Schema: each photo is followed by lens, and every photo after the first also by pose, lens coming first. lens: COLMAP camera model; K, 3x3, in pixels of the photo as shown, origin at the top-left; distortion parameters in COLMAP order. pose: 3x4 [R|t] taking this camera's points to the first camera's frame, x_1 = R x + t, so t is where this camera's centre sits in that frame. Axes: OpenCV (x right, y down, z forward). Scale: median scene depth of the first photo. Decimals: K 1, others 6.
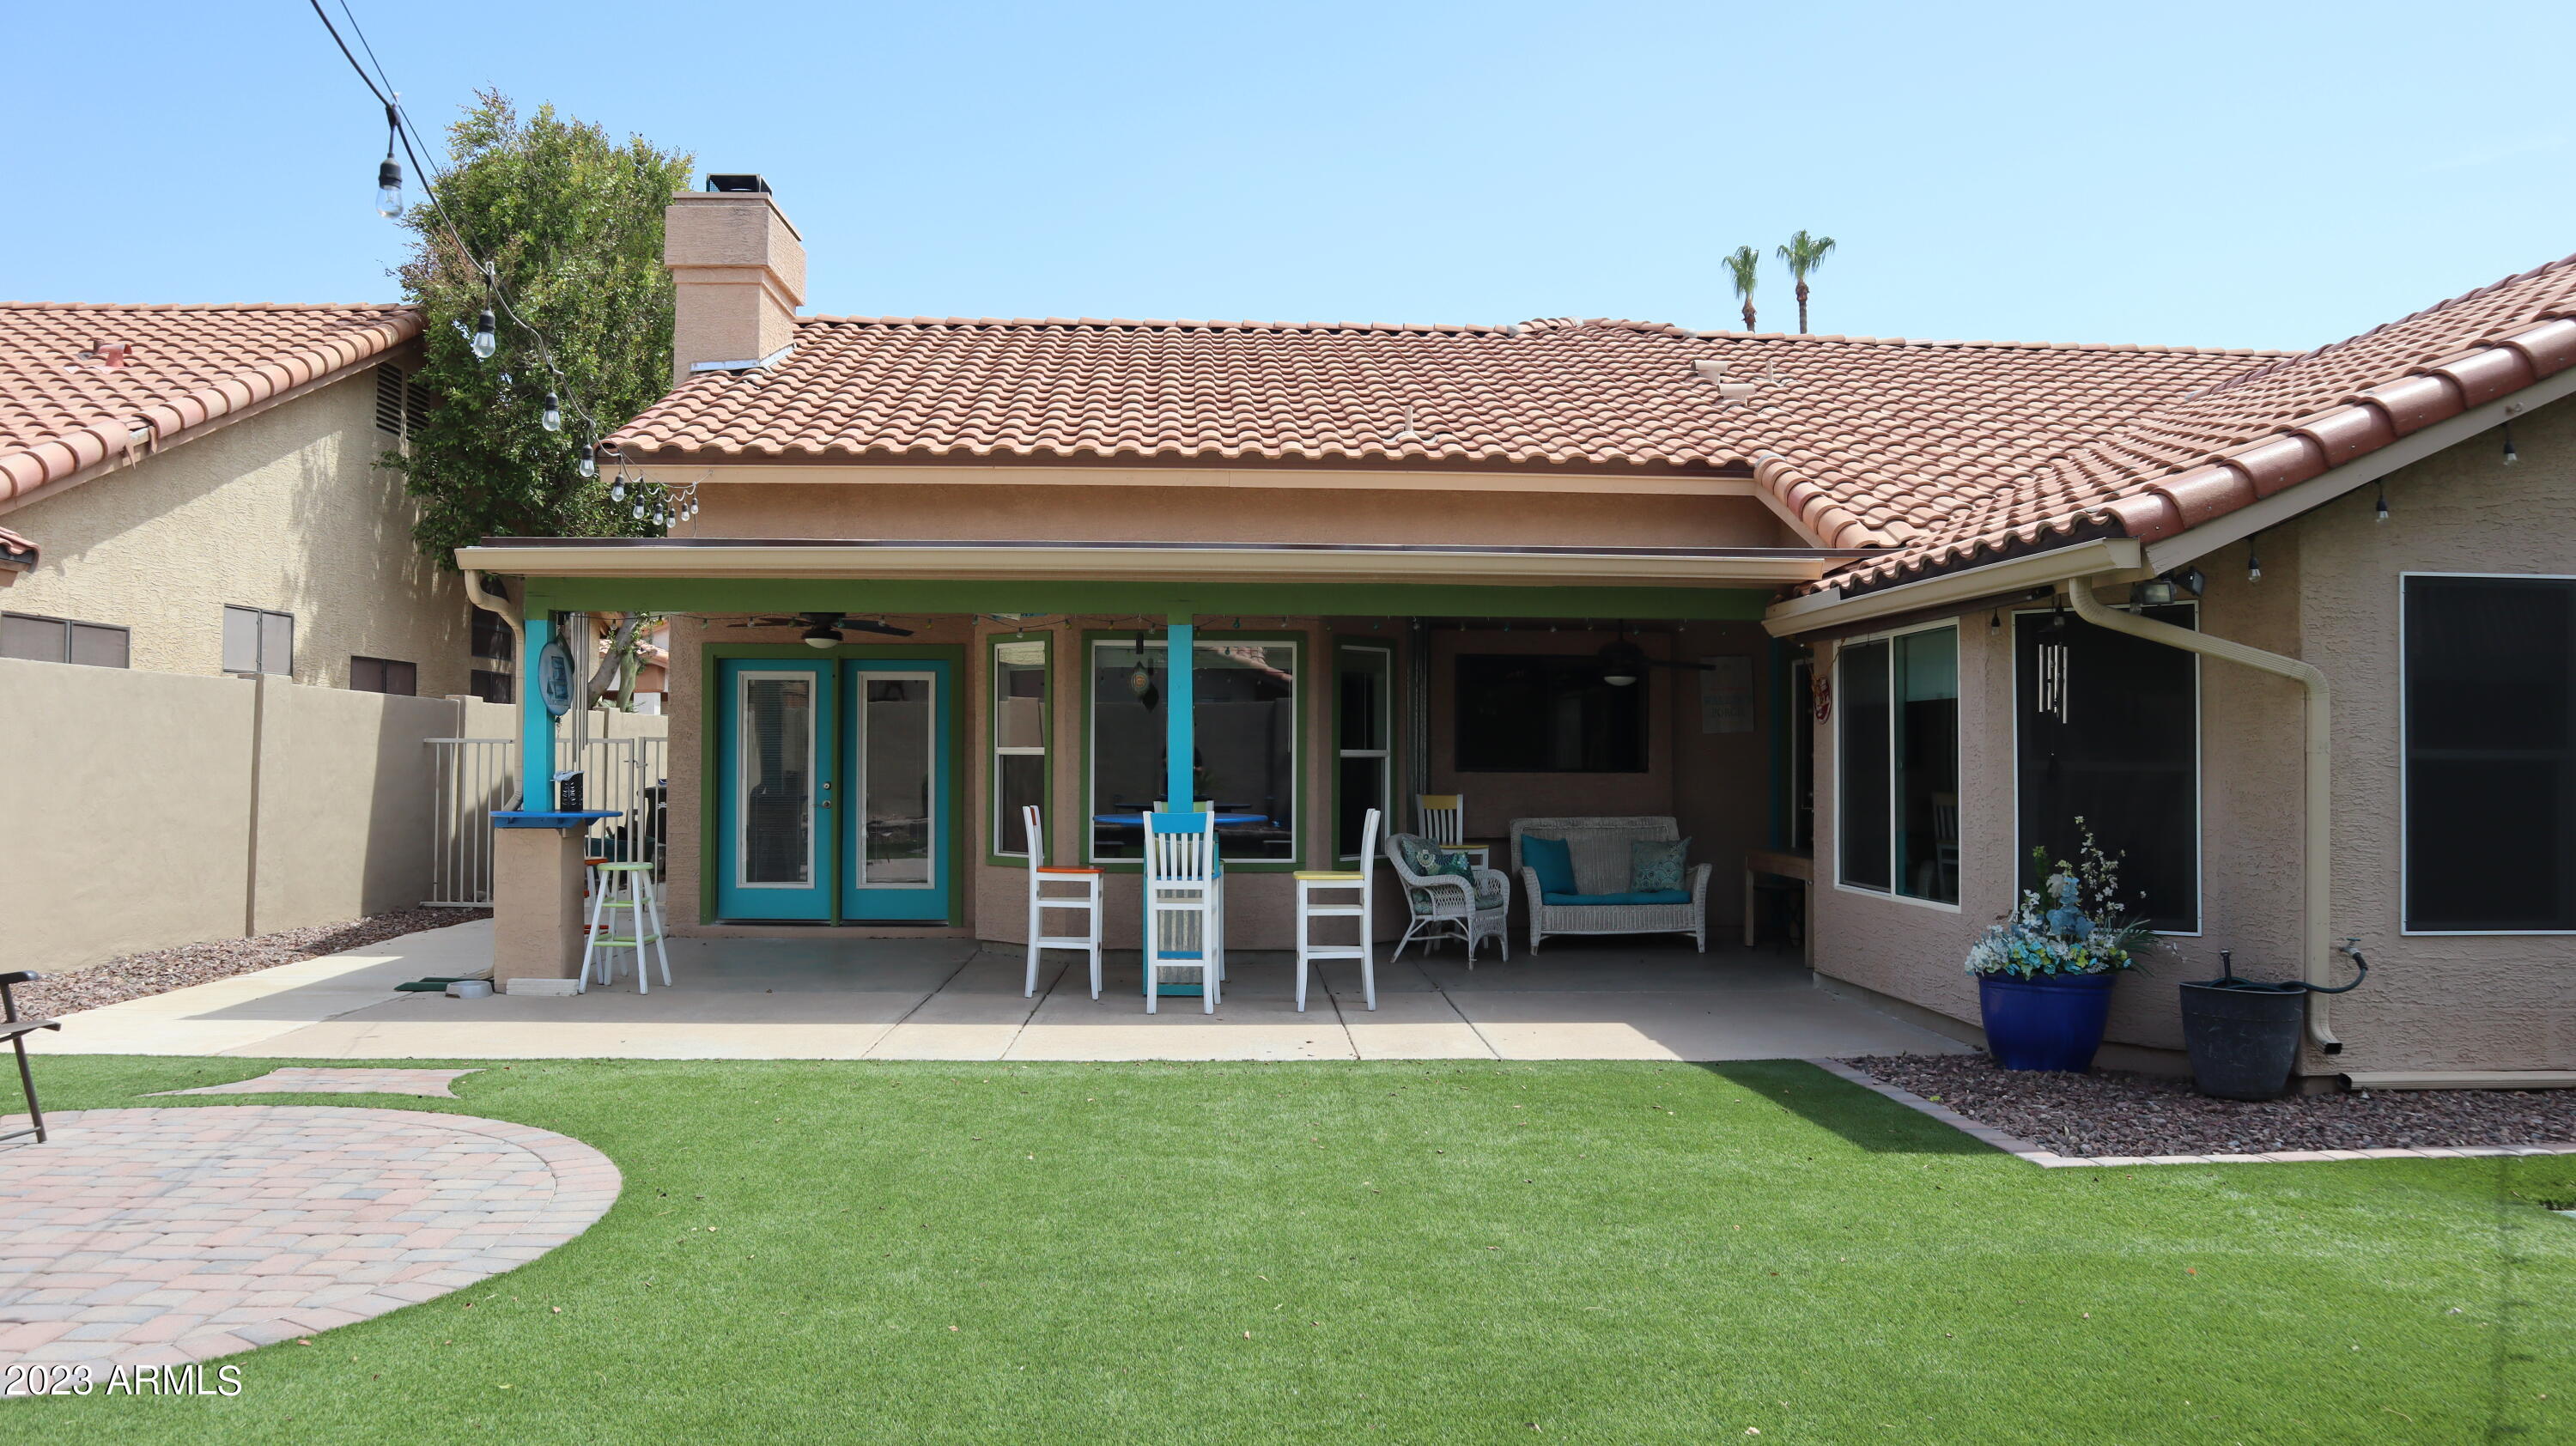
lens RADIAL K [[1796.9, 0, 1286.0], [0, 1796.9, 721.1], [0, 0, 1]] dist [-0.110501, 0.059456]
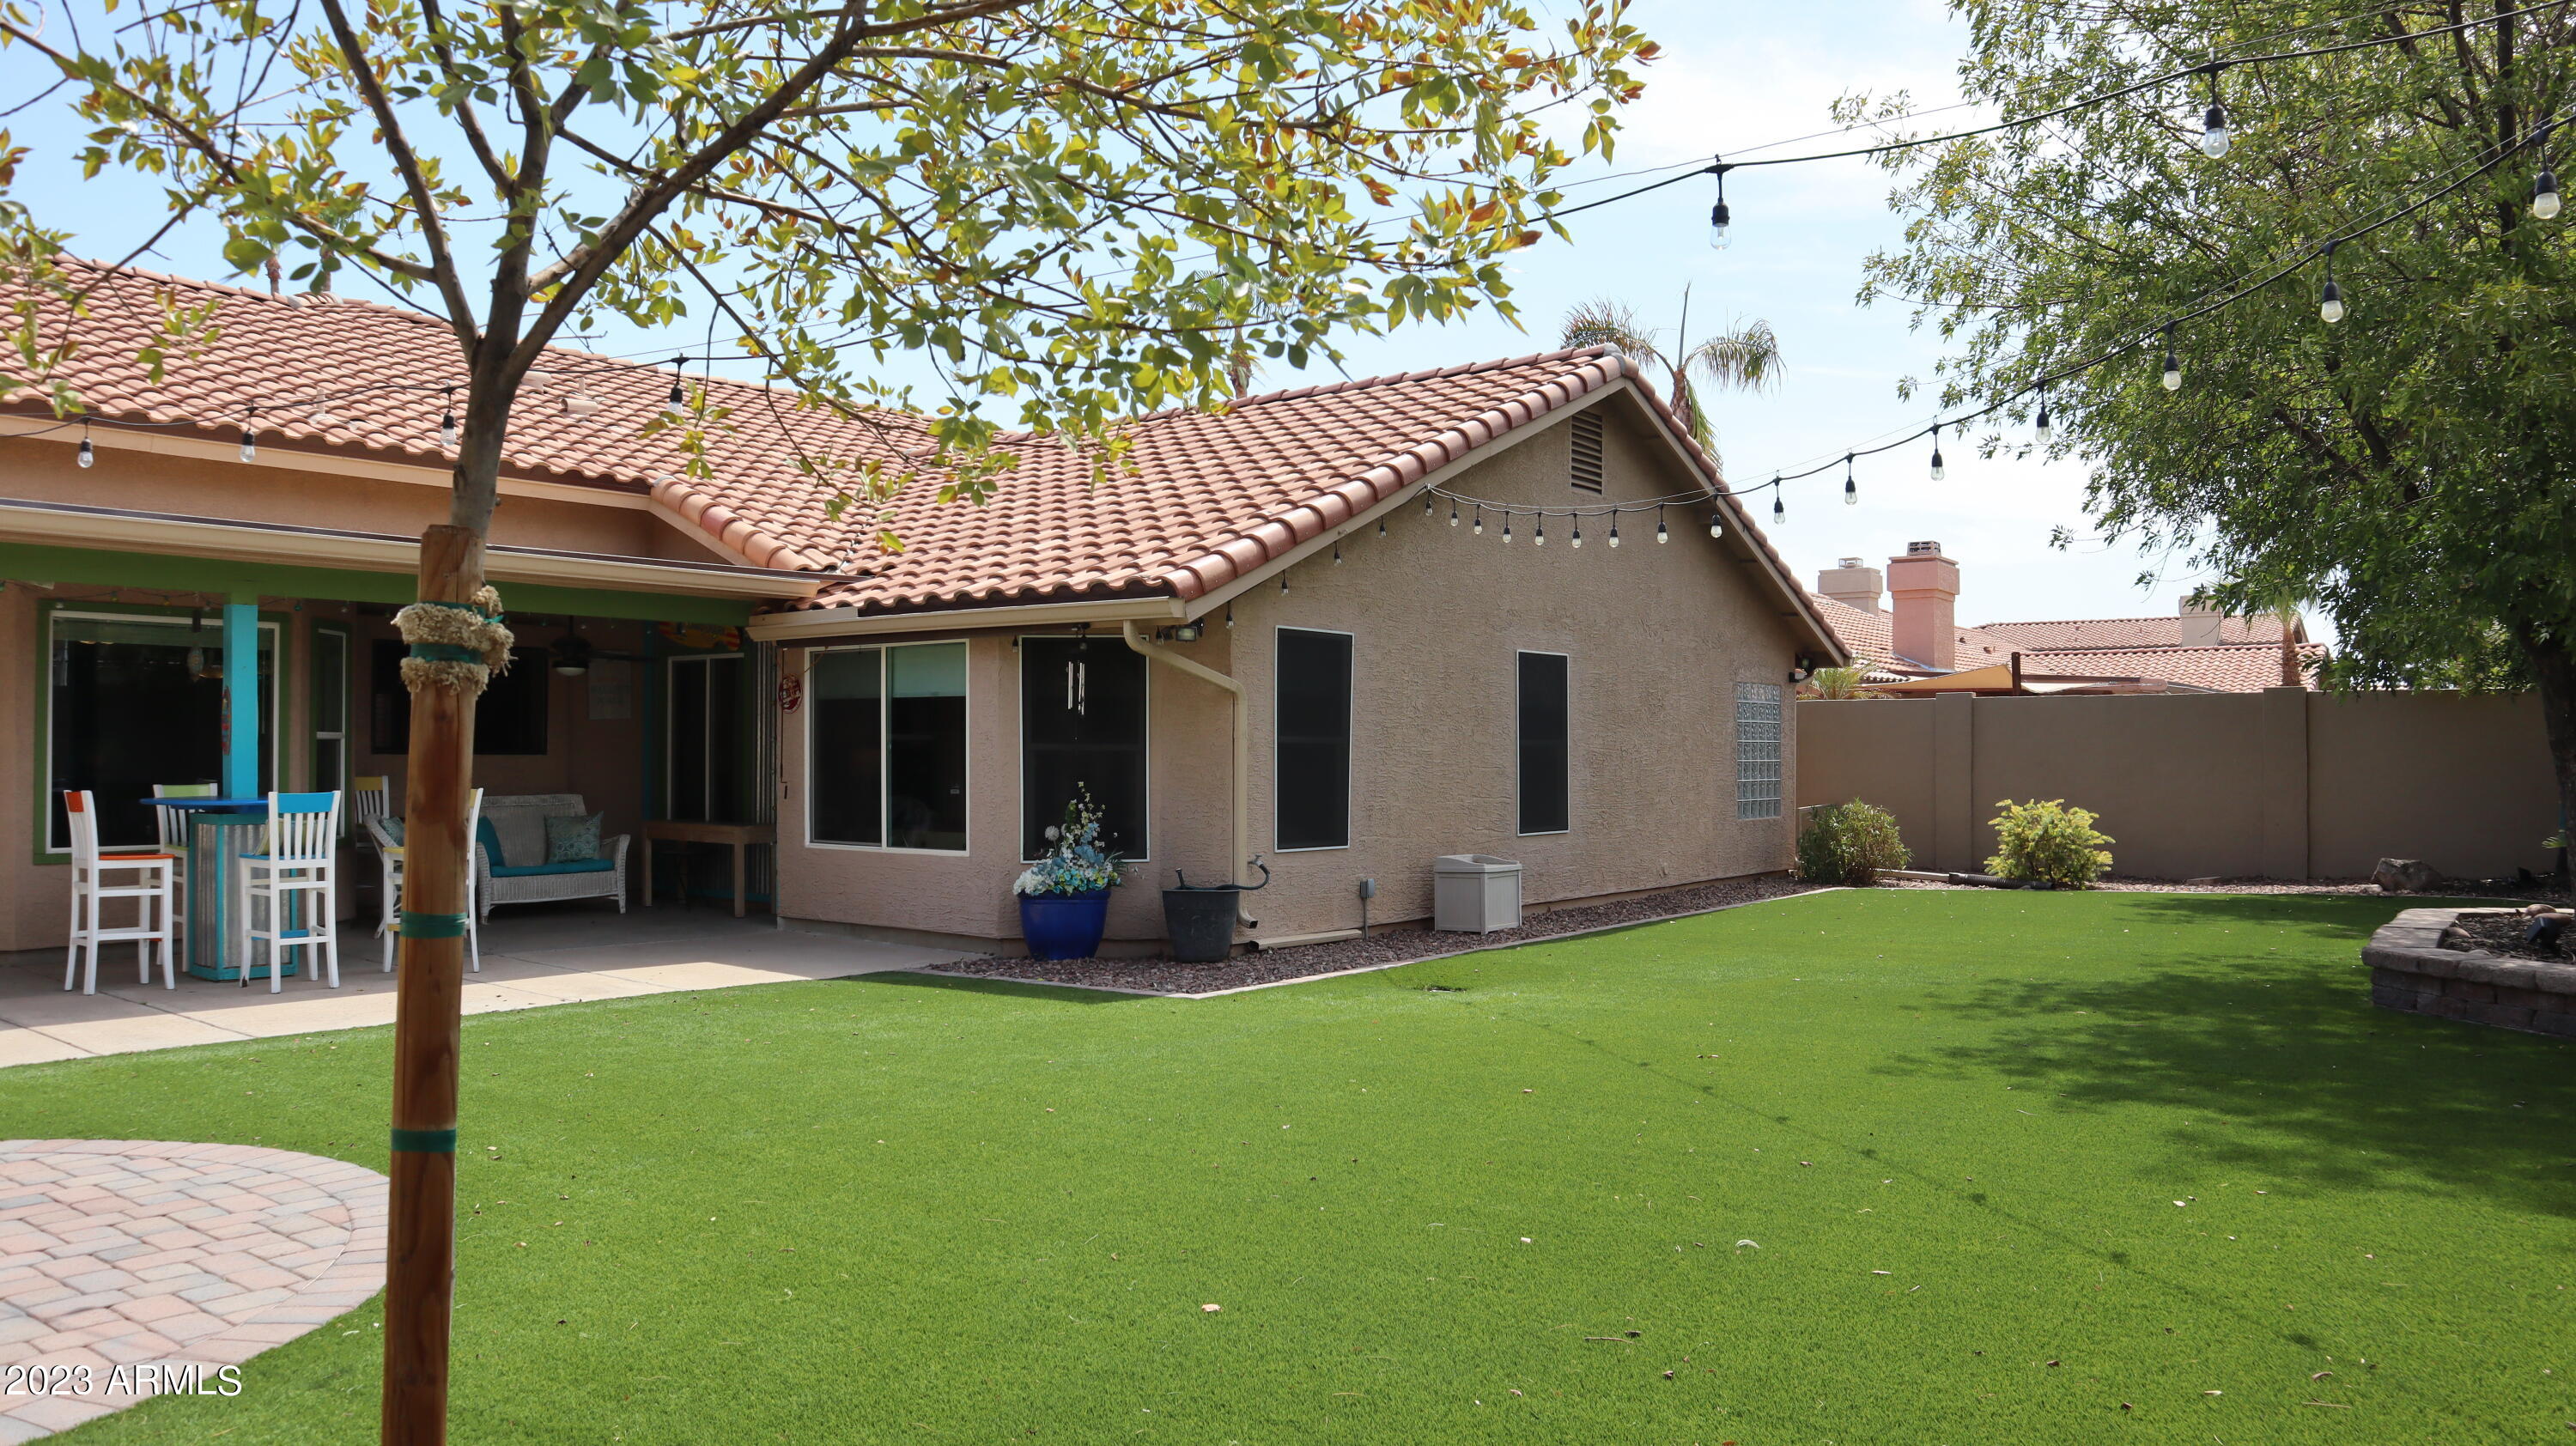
lens RADIAL K [[1796.9, 0, 1264.0], [0, 1796.9, 737.5], [0, 0, 1]] dist [-0.110501, 0.059456]
pose [[0.660504, 0.003891, 0.750812, -0.443175], [-0.016233, 0.999827, 0.009099, 0.001831], [-0.750647, -0.018198, 0.660453, -0.062596]]
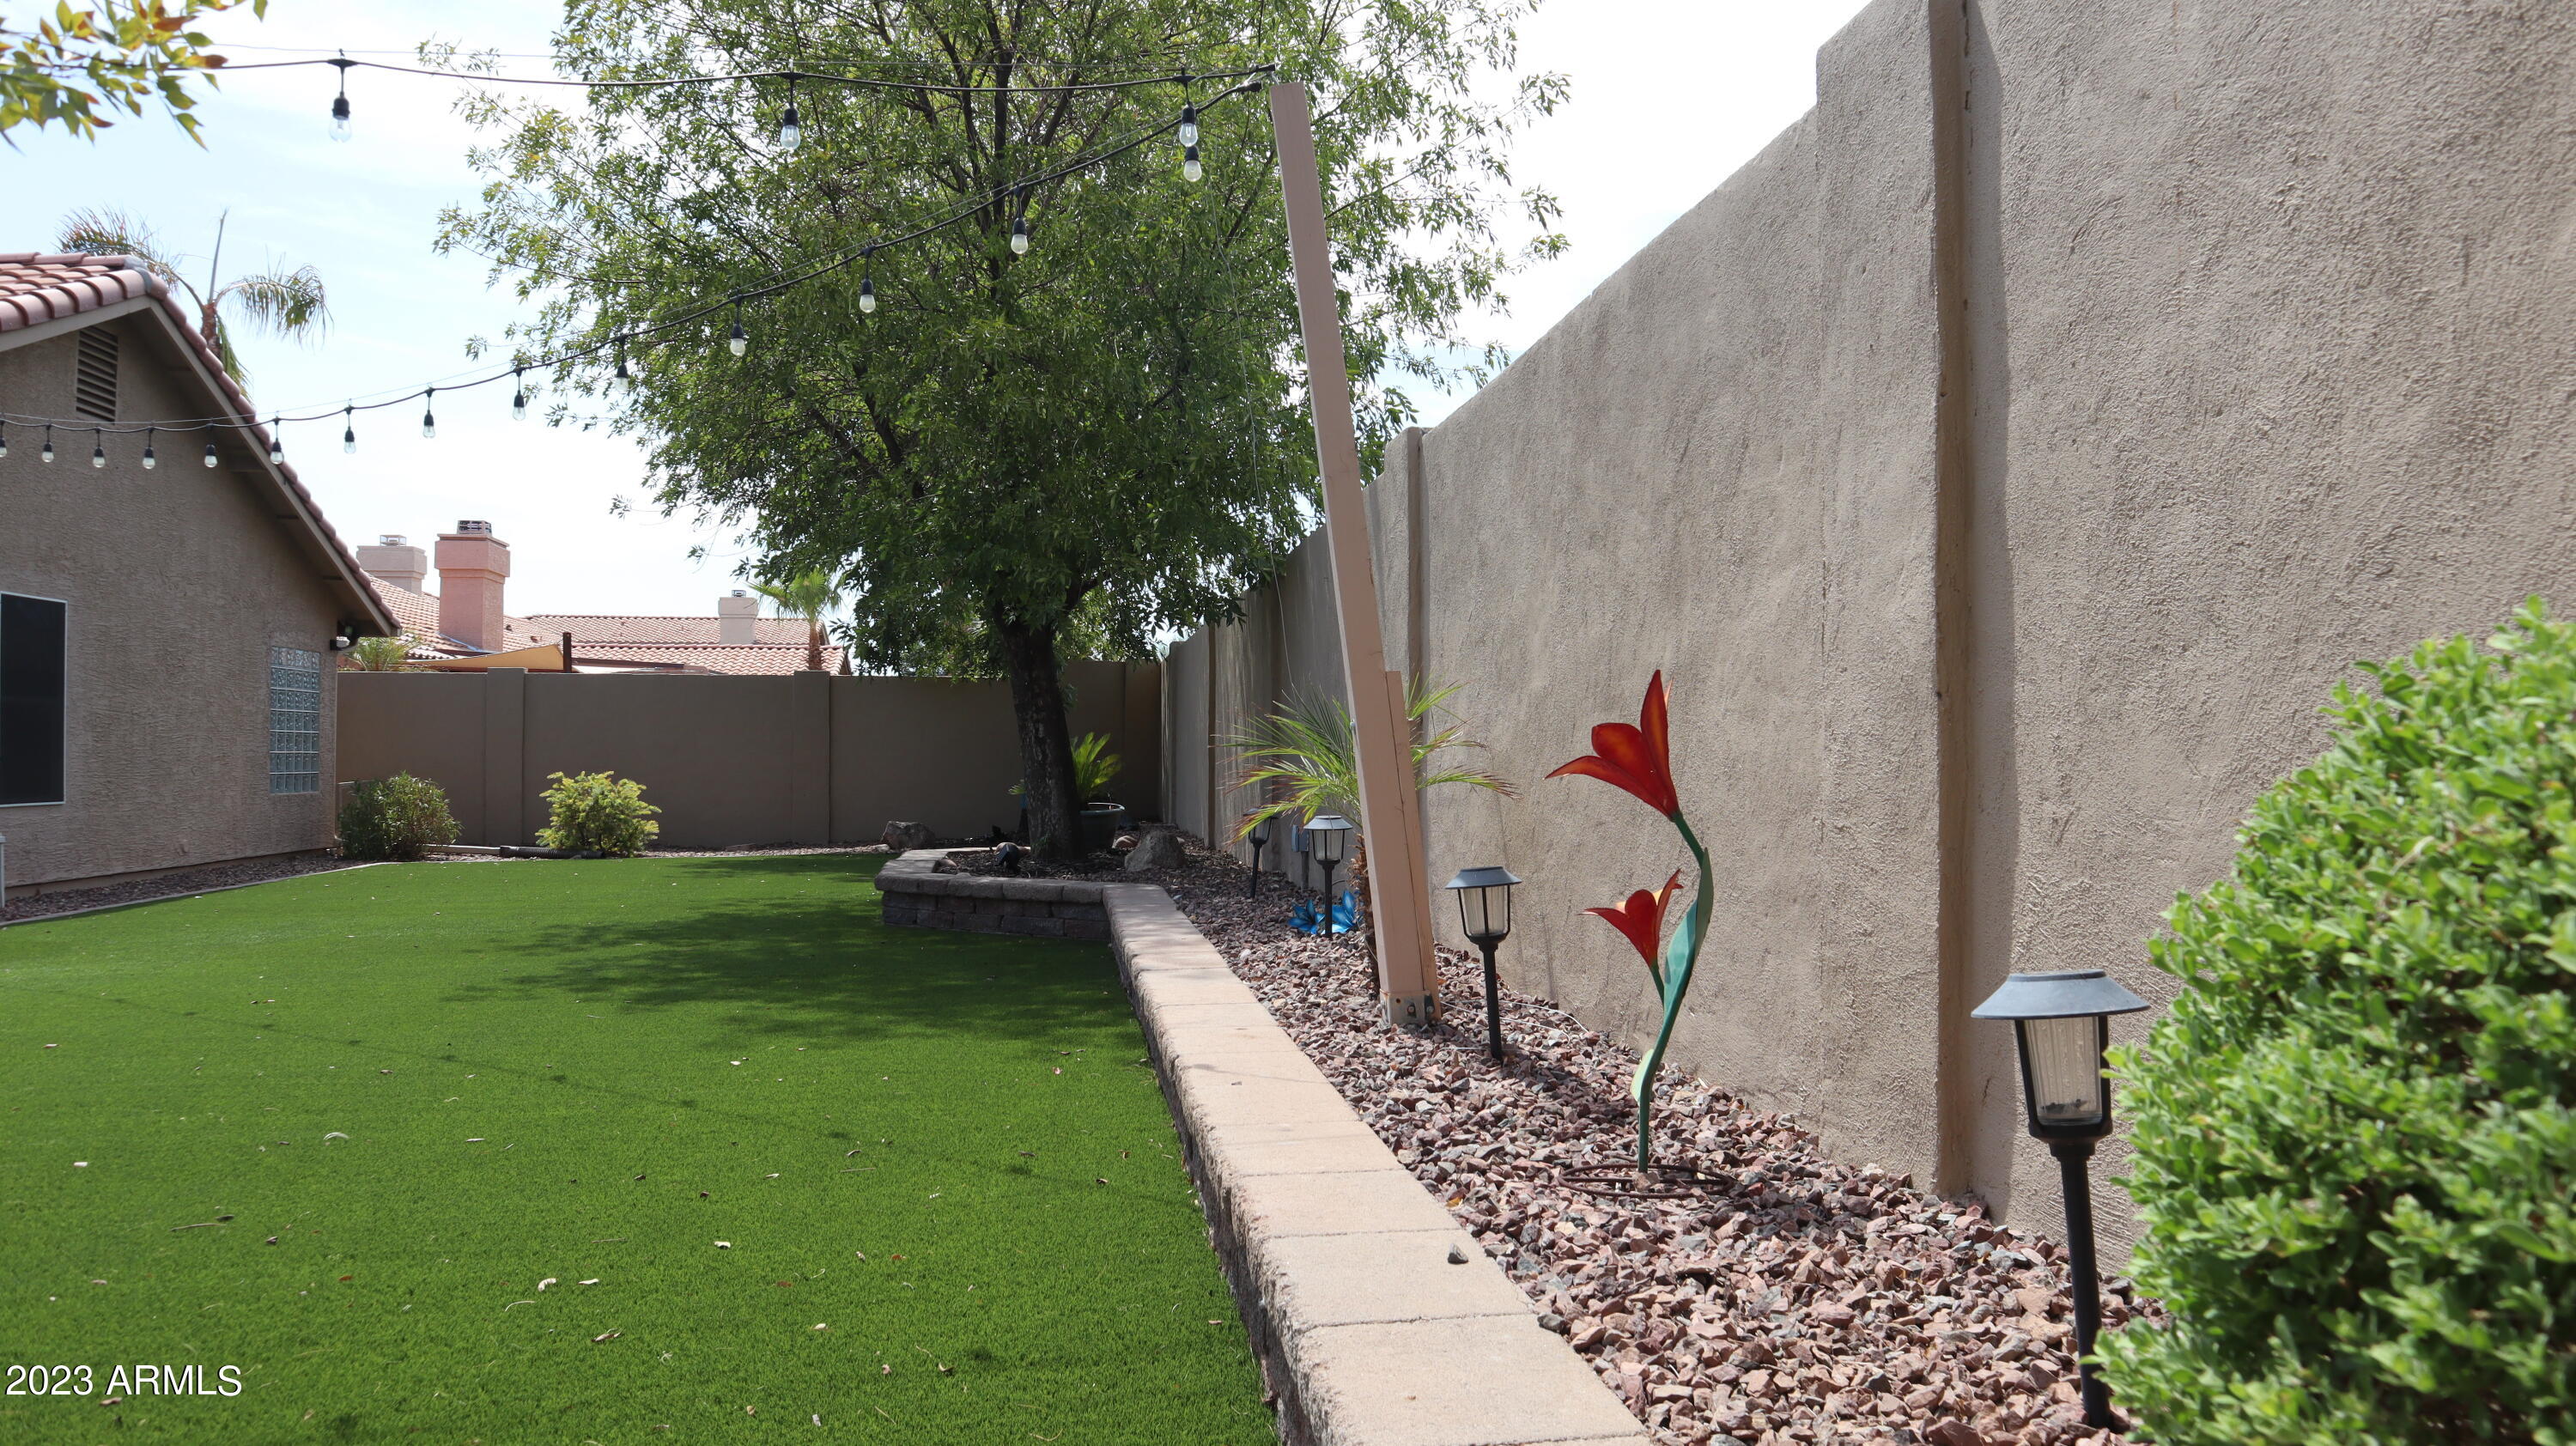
lens RADIAL K [[1796.9, 0, 1315.1], [0, 1796.9, 719.0], [0, 0, 1]] dist [-0.110501, 0.059456]
pose [[-0.085567, 0.013757, 0.996237, -0.450510], [-0.029015, 0.999446, -0.016293, 0.005583], [-0.995910, -0.030300, -0.085120, -0.063566]]
